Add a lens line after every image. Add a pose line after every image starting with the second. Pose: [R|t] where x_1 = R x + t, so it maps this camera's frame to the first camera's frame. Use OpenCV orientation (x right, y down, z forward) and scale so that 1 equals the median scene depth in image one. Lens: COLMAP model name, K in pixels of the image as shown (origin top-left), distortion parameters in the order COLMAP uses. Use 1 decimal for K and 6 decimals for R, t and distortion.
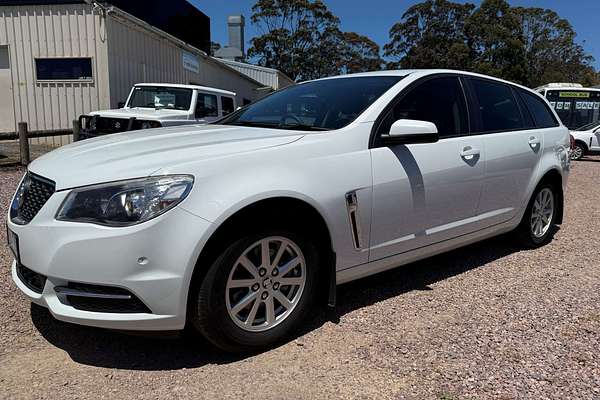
lens RADIAL K [[431.0, 0, 299.9], [0, 431.0, 190.7], [0, 0, 1]] dist [0.088206, -0.148961]
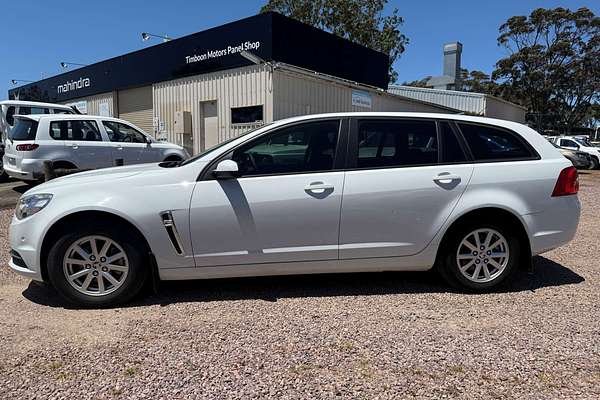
lens RADIAL K [[421.4, 0, 300.0], [0, 421.4, 200.0], [0, 0, 1]] dist [0.067845, -0.085987]
pose [[0.838145, 0.048705, -0.543268, 0.314657], [-0.068610, 0.997508, -0.016424, -0.010915], [0.541115, 0.051039, 0.839398, 0.021618]]
